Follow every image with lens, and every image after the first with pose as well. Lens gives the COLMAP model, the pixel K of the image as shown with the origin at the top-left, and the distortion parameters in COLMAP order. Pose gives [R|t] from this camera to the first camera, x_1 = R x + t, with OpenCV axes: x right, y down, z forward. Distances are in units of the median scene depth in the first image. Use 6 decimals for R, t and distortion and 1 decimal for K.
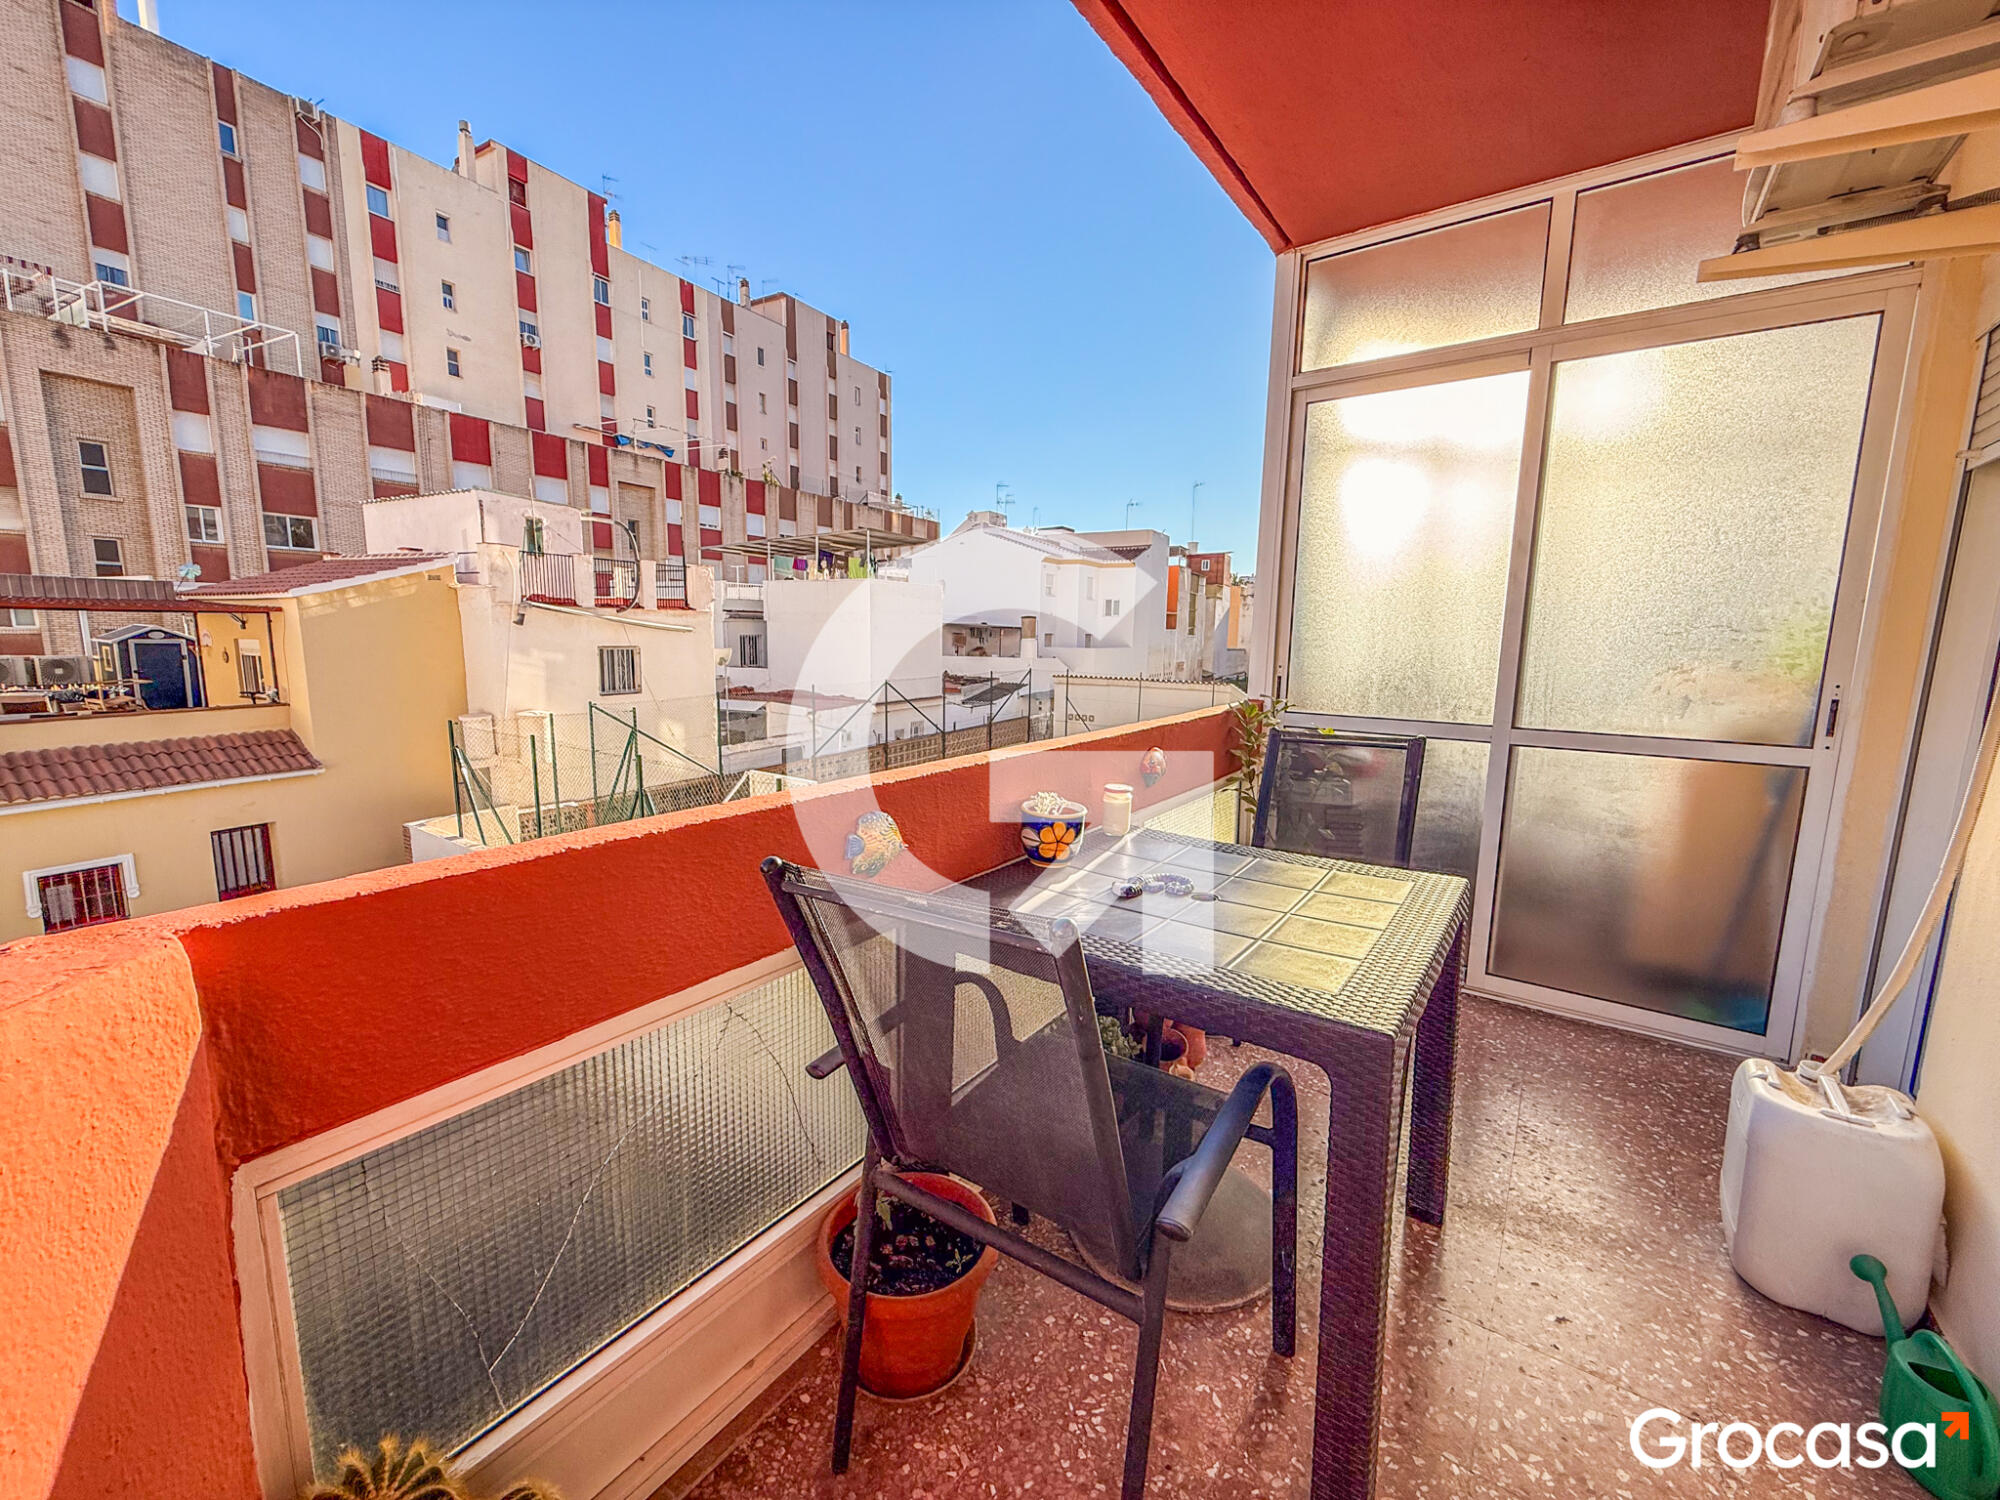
lens RADIAL K [[799.8, 0, 997.6], [0, 799.8, 751.4], [0, 0, 1]] dist [0.001057, -0.000244]
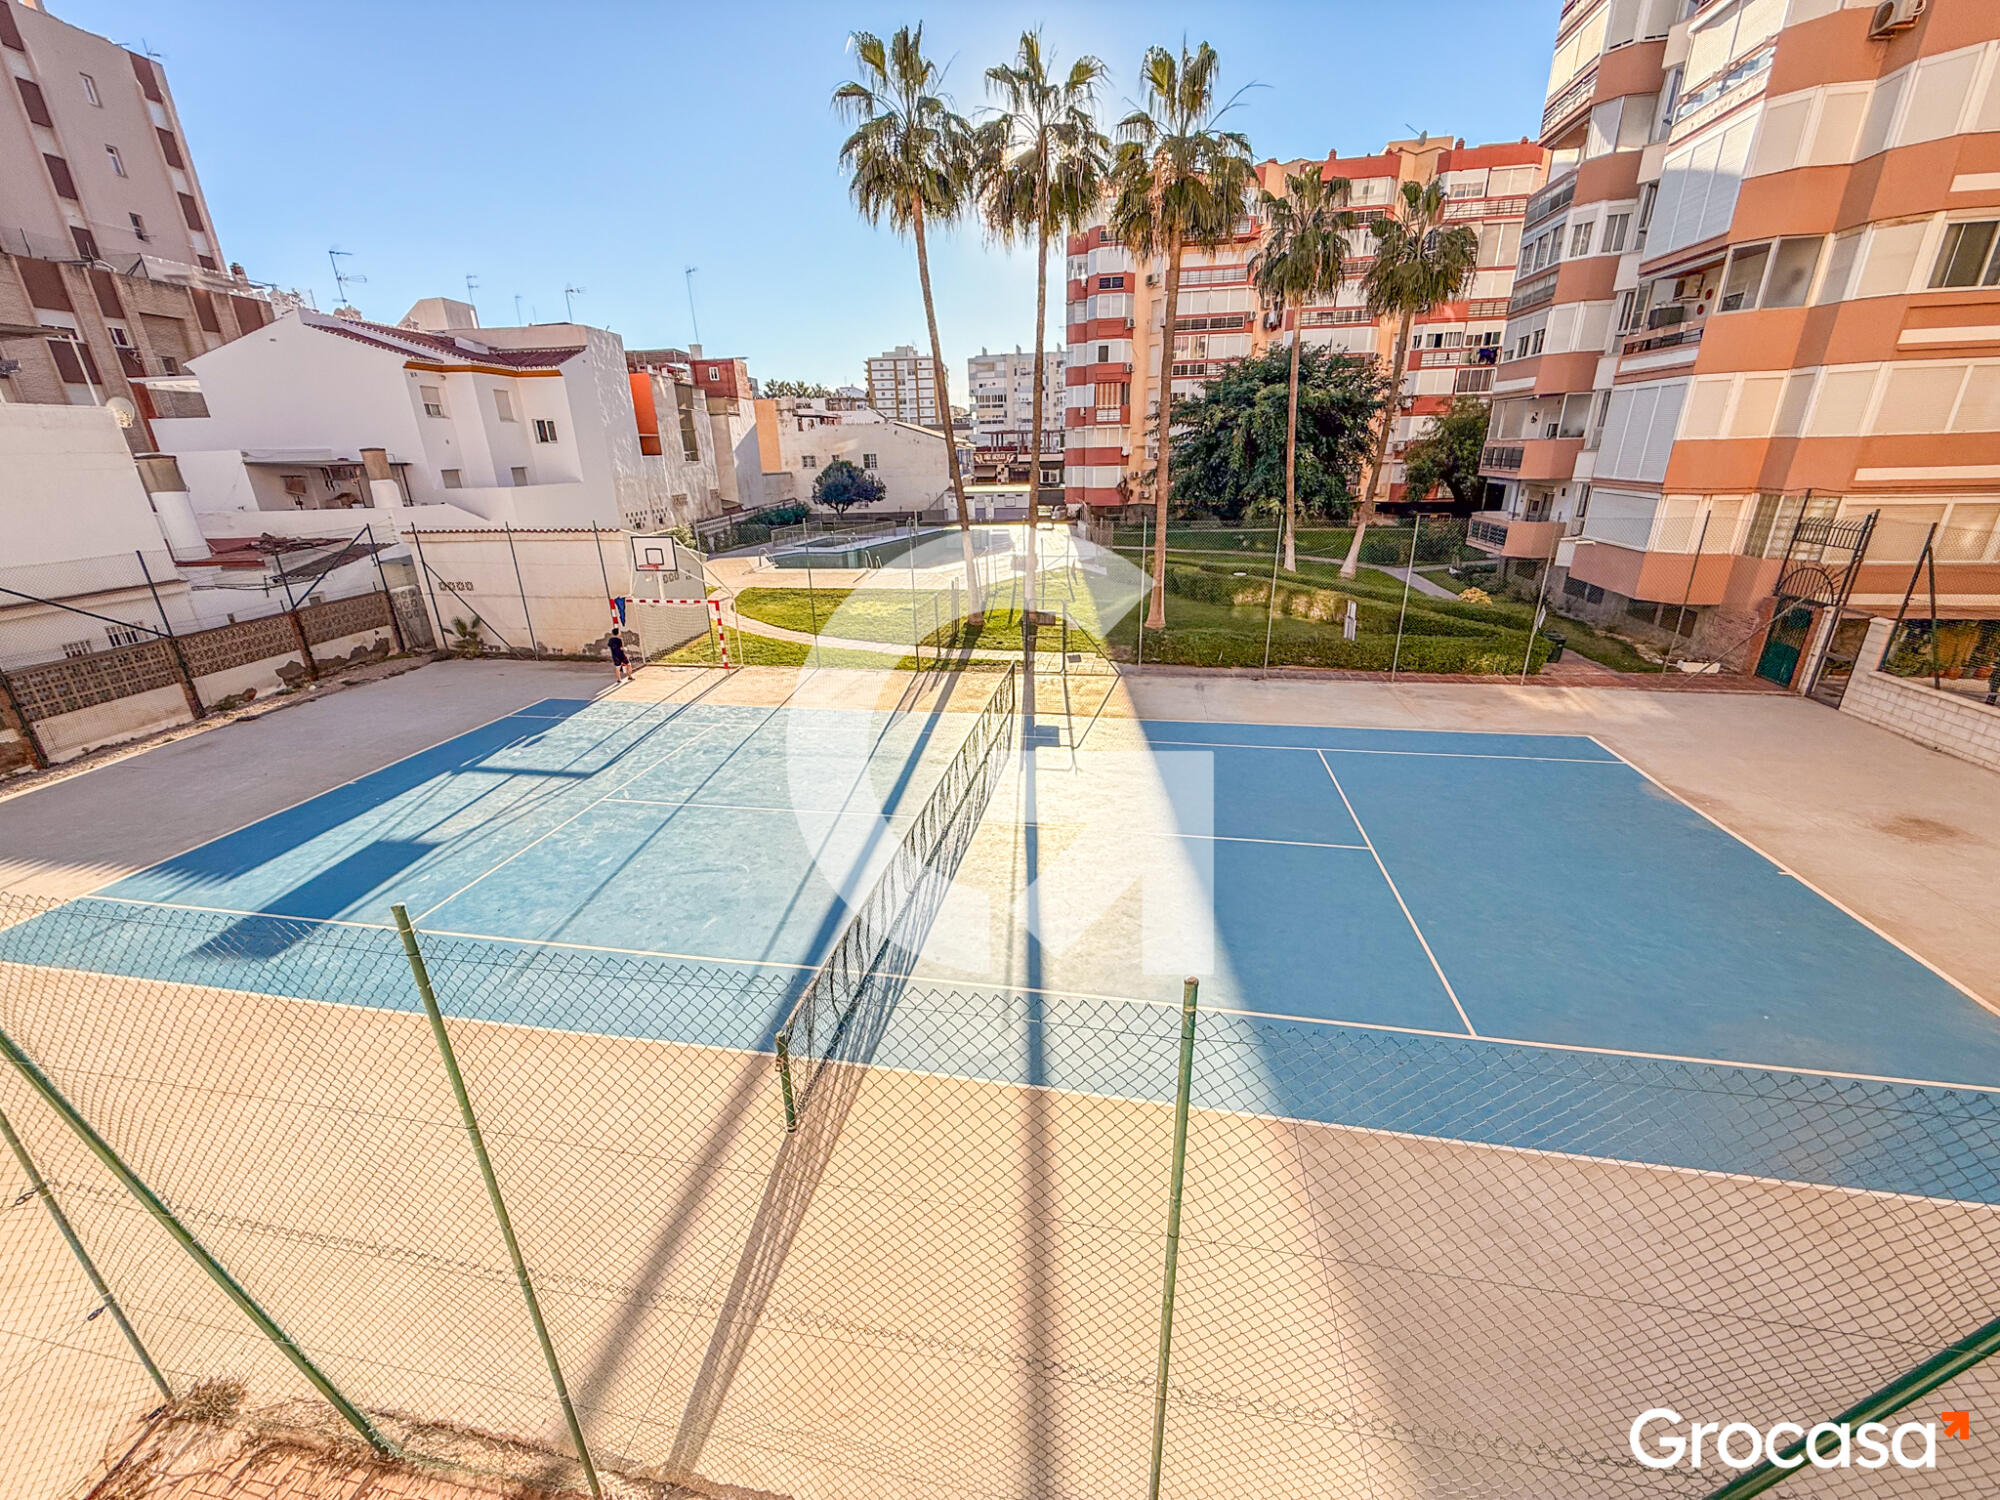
lens RADIAL K [[799.8, 0, 995.0], [0, 799.8, 751.4], [0, 0, 1]] dist [0.001057, -0.000244]
pose [[0.903408, -0.184968, 0.386835, 2.889255], [0.099560, 0.968002, 0.230346, -0.161185], [-0.417064, -0.169584, 0.892916, 0.796591]]
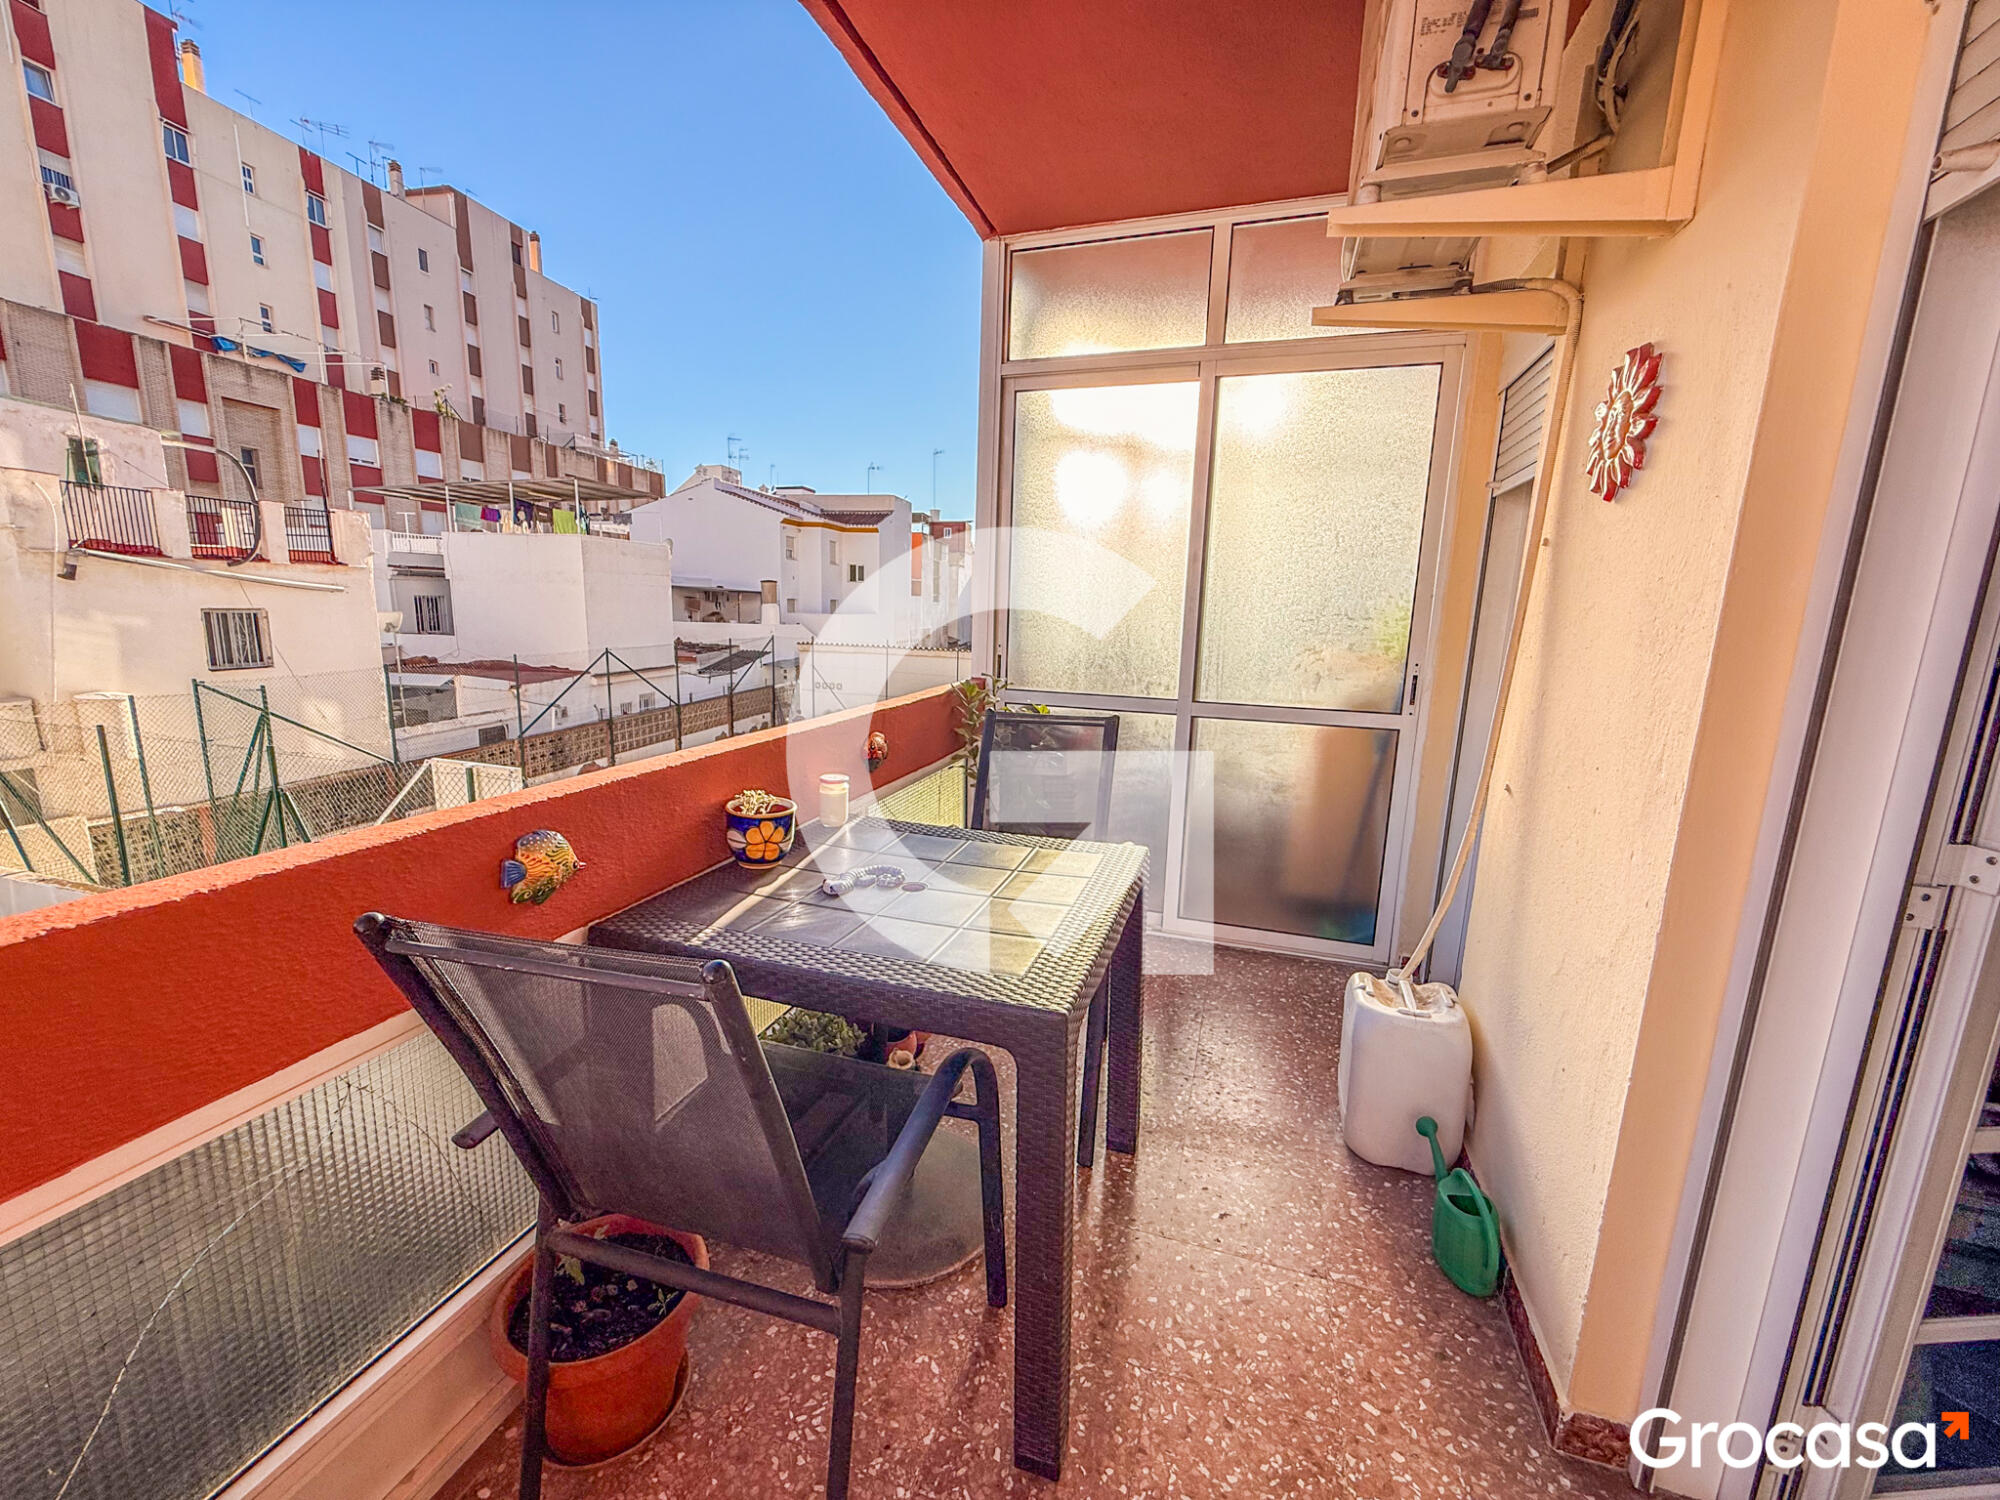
lens RADIAL K [[799.8, 0, 999.8], [0, 799.8, 750.7], [0, 0, 1]] dist [0.001057, -0.000244]
pose [[0.951826, -0.043322, 0.303563, 0.039577], [0.030674, 0.998456, 0.046312, -0.022702], [-0.305101, -0.034769, 0.951685, 0.002907]]
